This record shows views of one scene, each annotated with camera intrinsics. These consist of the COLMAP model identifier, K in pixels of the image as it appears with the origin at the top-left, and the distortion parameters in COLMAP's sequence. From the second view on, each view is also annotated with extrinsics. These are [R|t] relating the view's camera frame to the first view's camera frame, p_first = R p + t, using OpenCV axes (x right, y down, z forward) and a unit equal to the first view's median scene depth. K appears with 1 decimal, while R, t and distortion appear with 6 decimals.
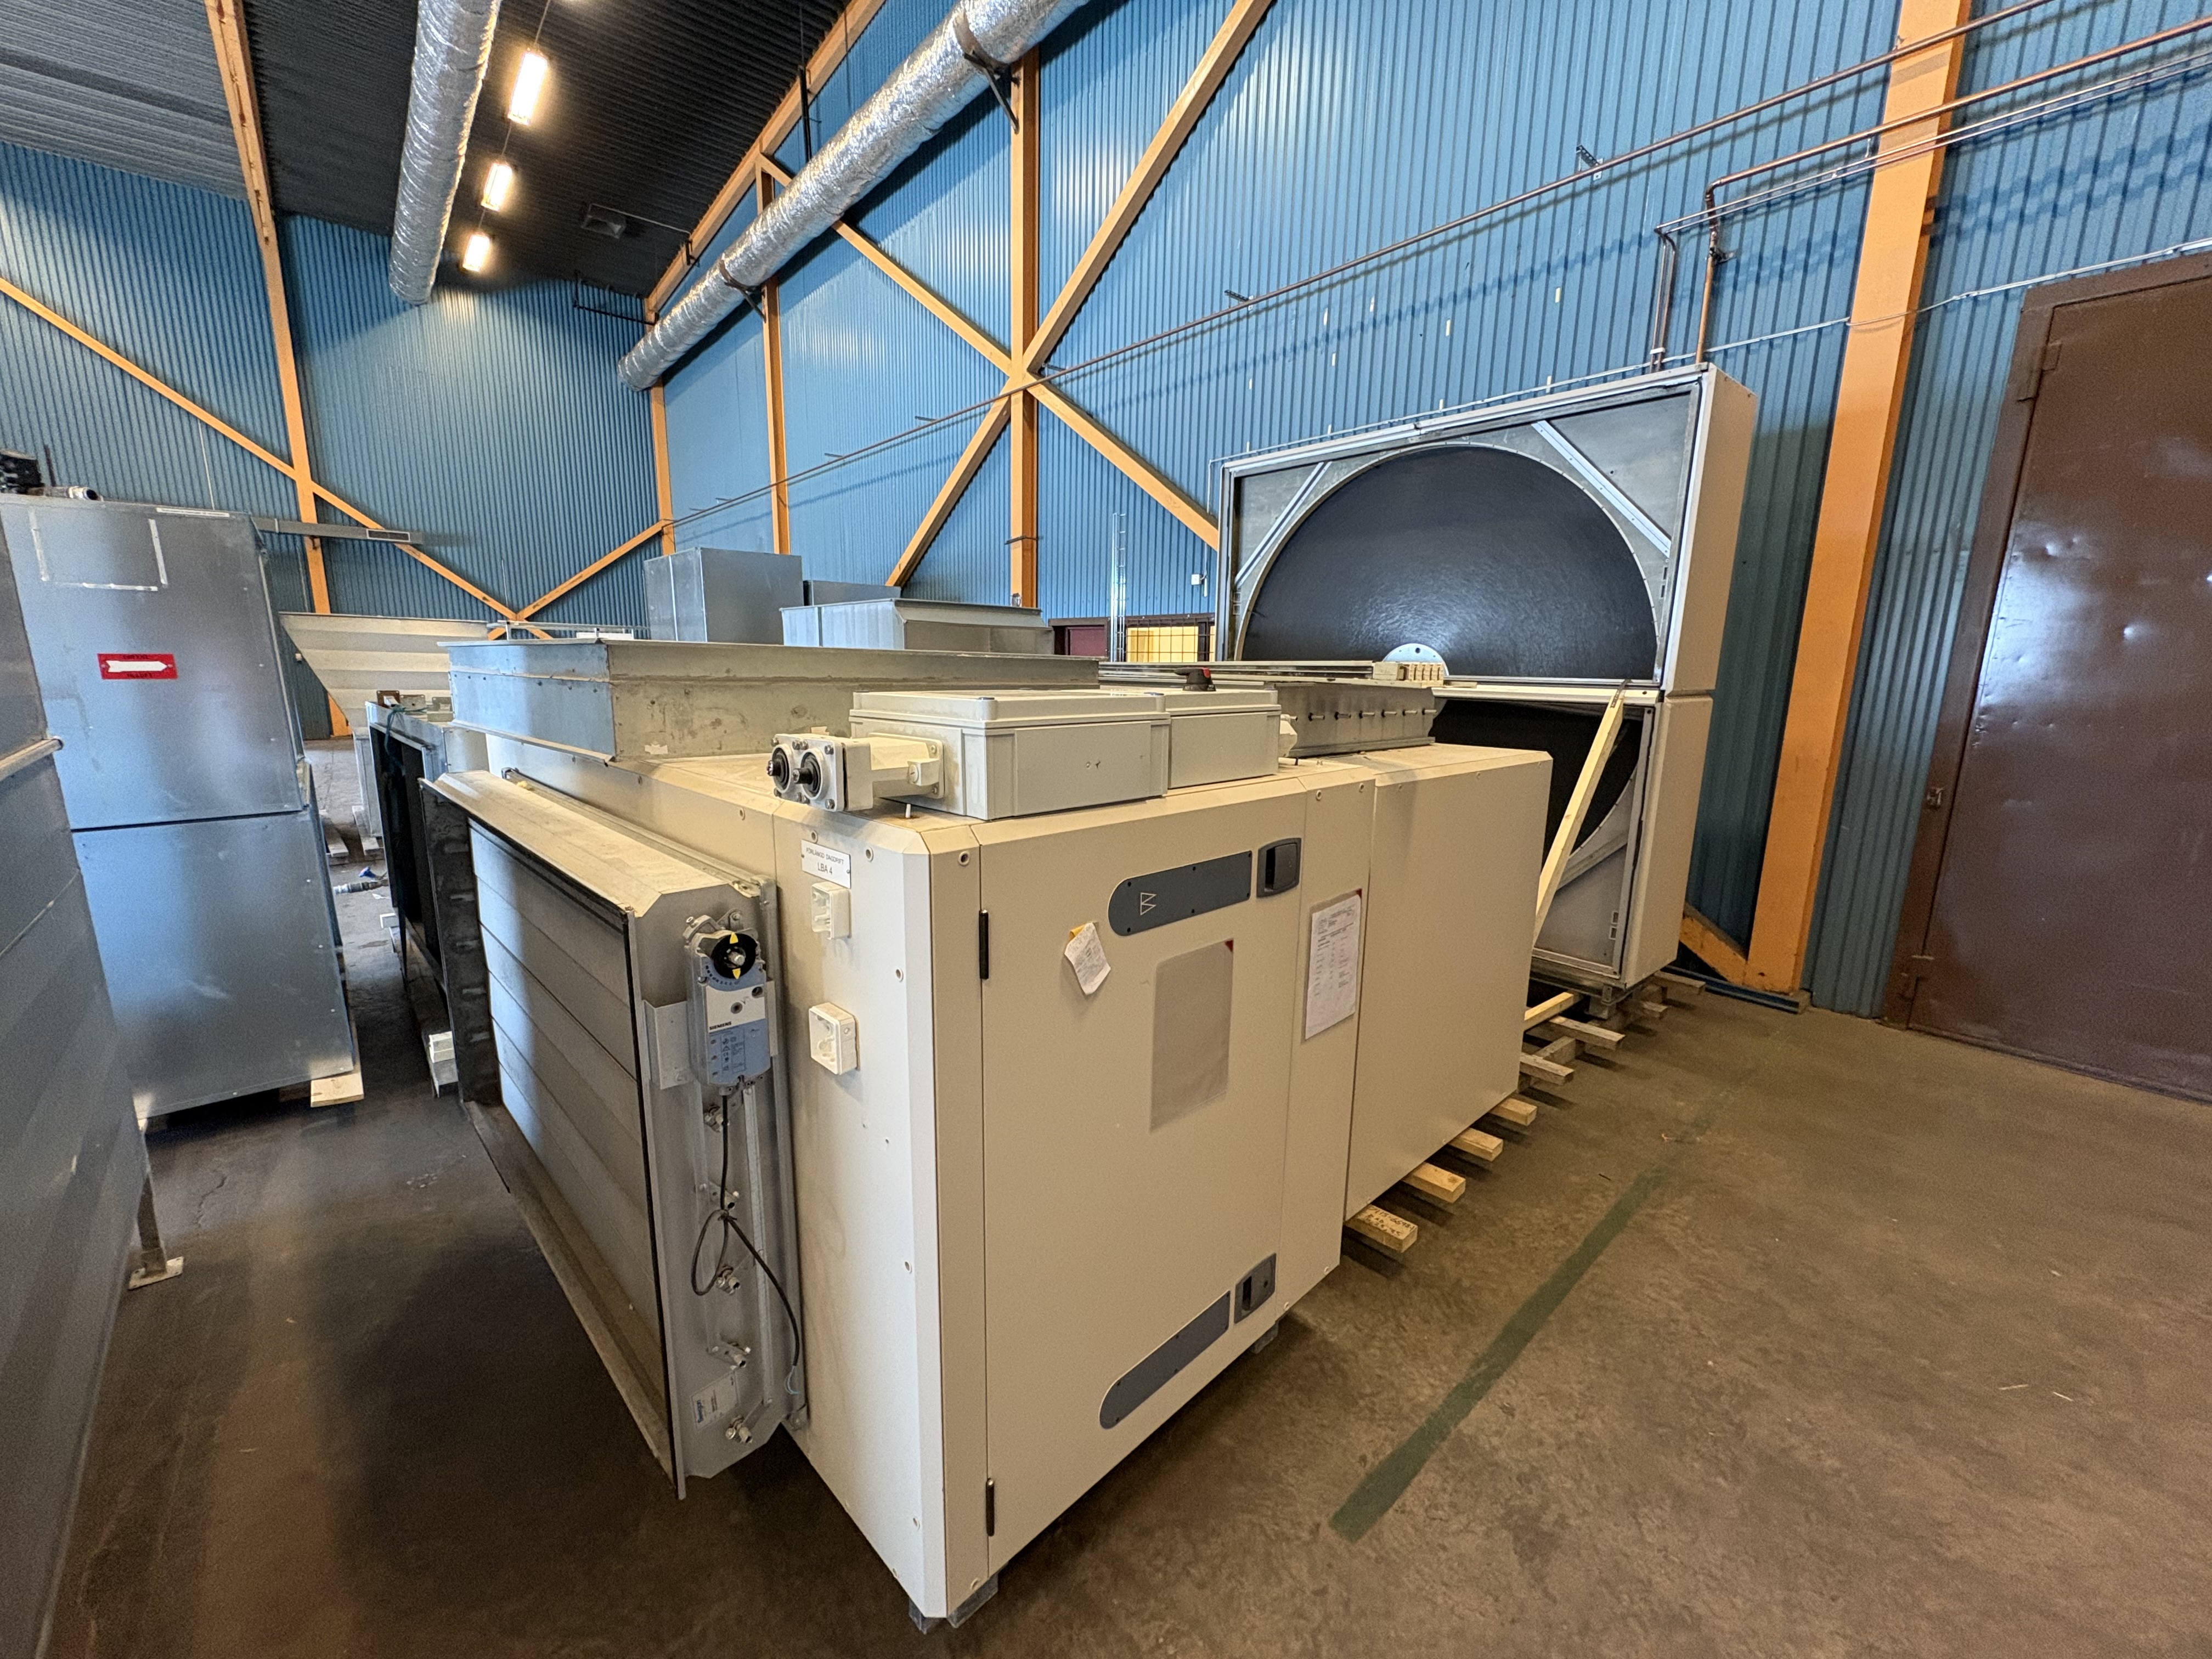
lens RADIAL K [[880.2, 0, 1100.9], [0, 880.2, 829.9], [0, 0, 1]] dist [-0.000455, 0.000299]
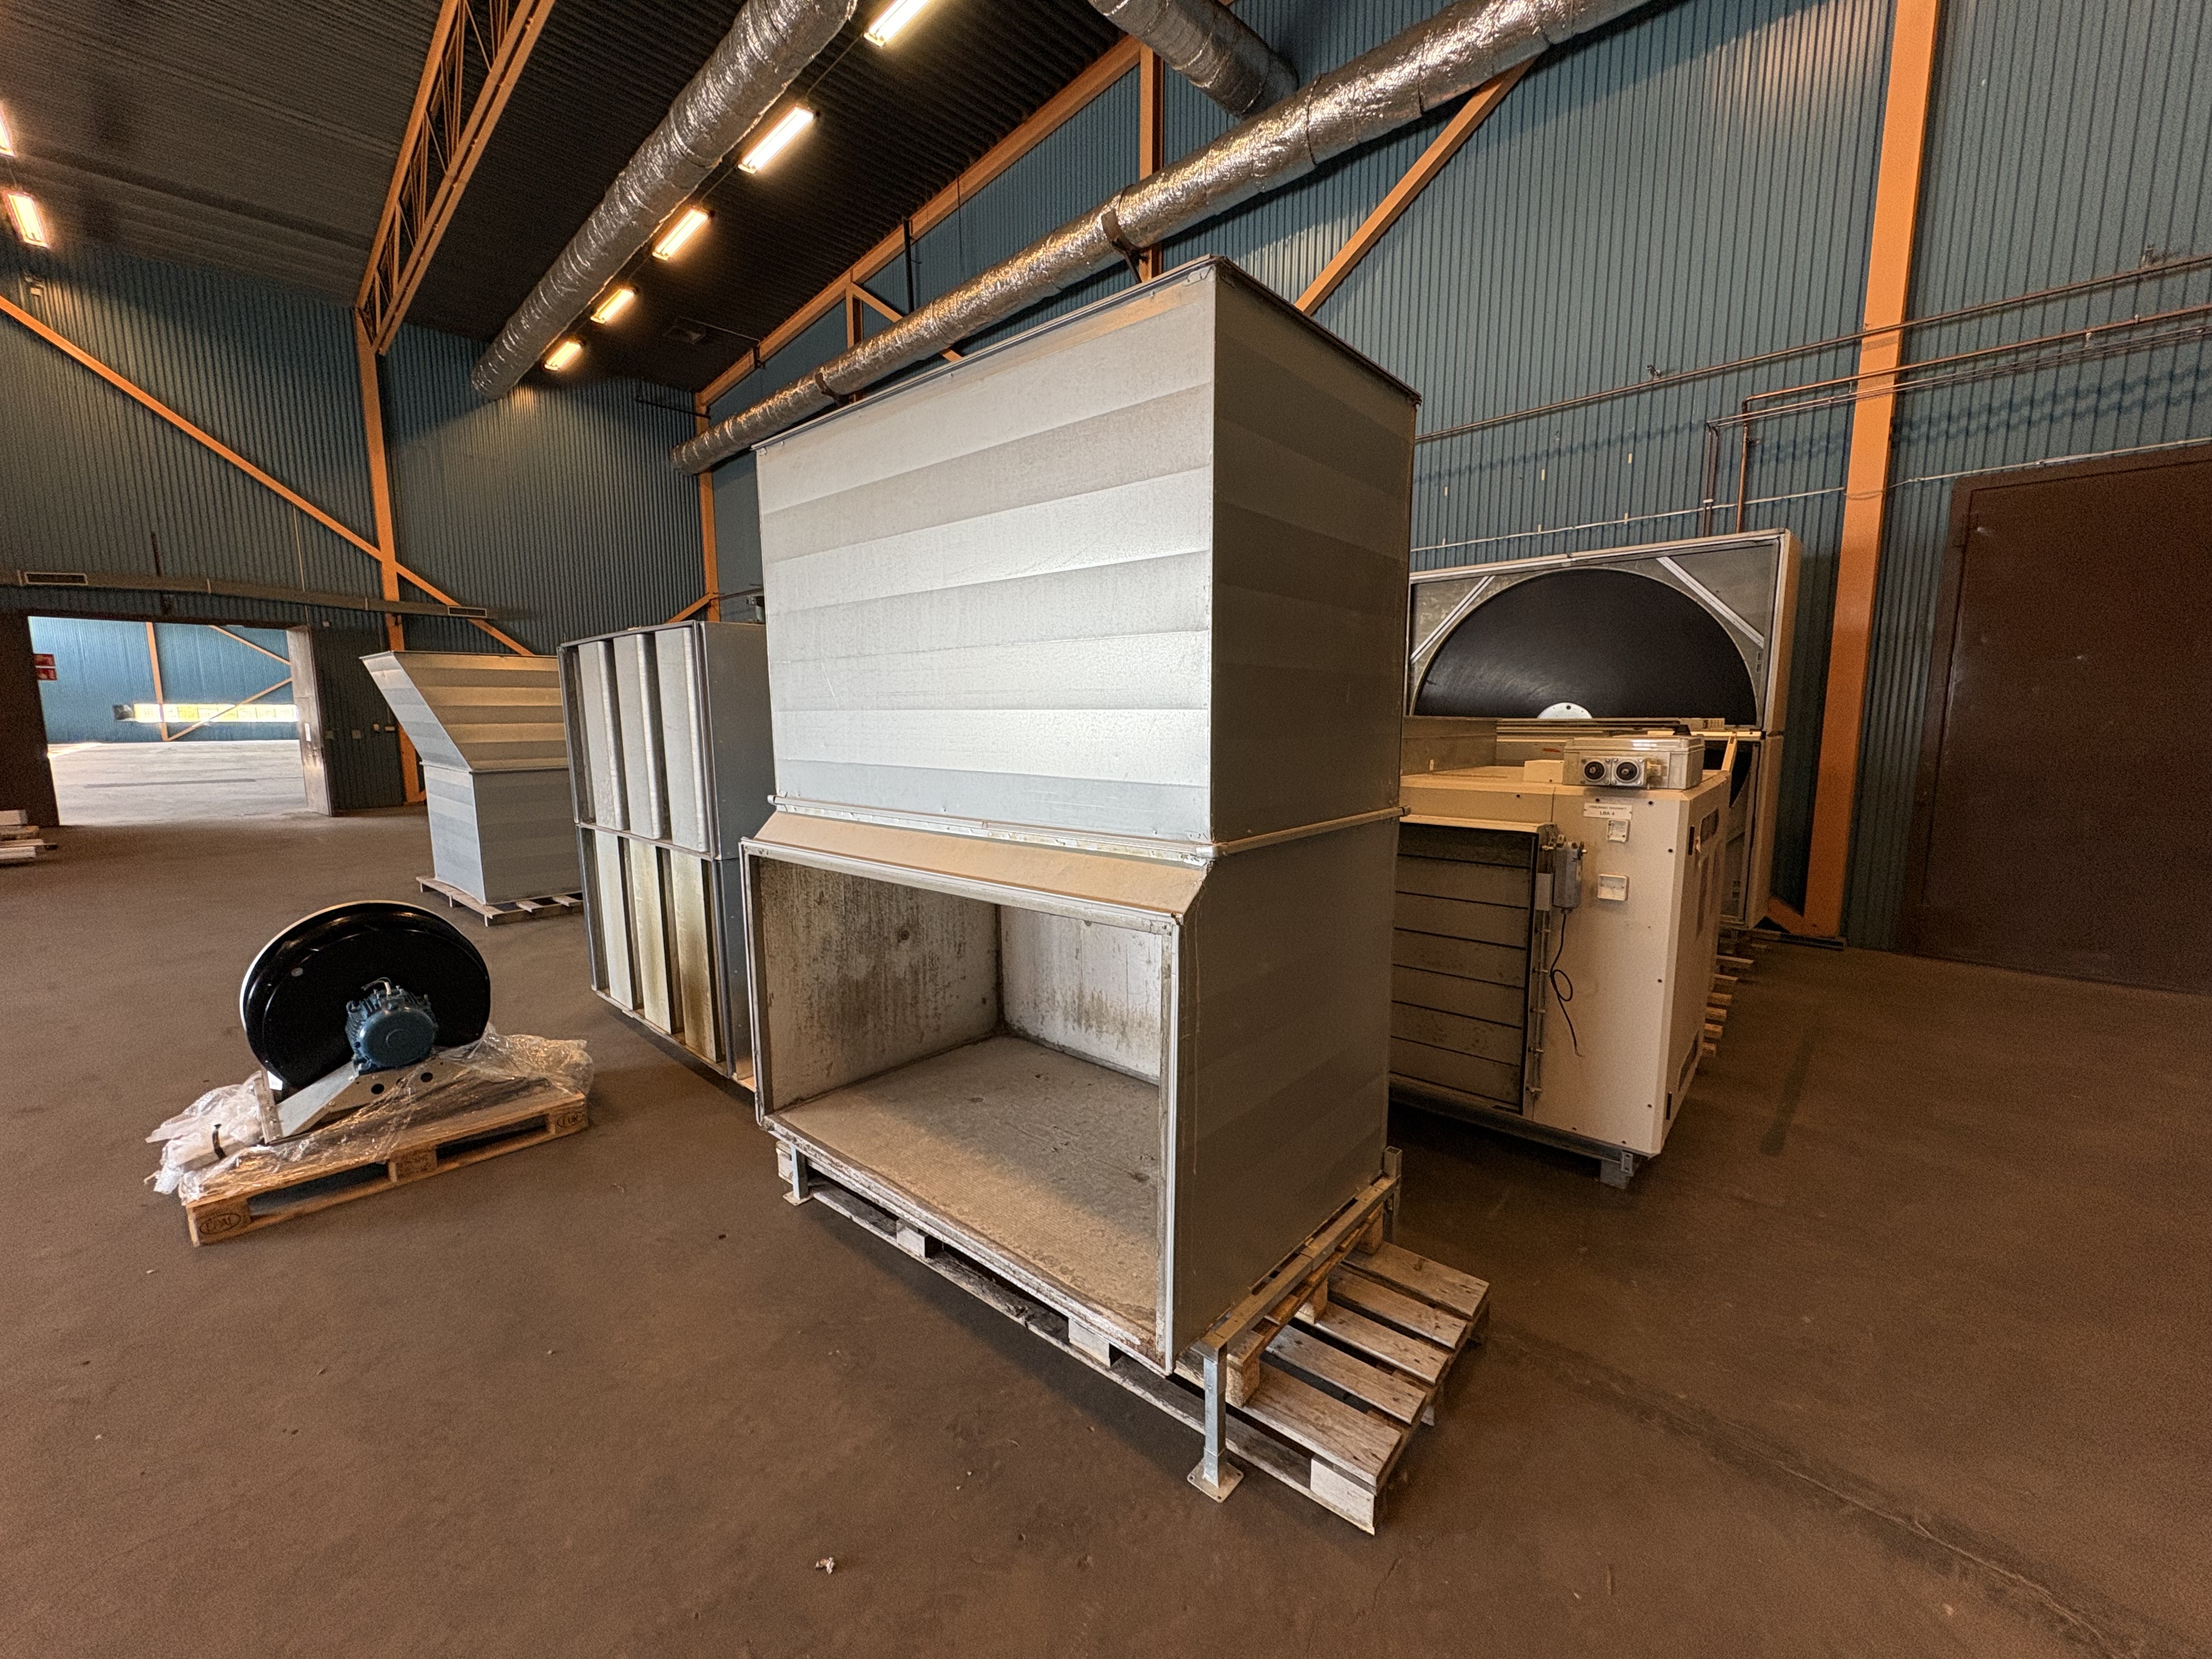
lens RADIAL K [[880.2, 0, 1104.8], [0, 880.2, 828.5], [0, 0, 1]] dist [-0.000455, 0.000299]
pose [[0.995764, -0.029809, 0.086975, -0.516551], [0.035086, 0.997594, -0.059789, 0.049377], [-0.084983, 0.062587, 0.994415, -0.336699]]
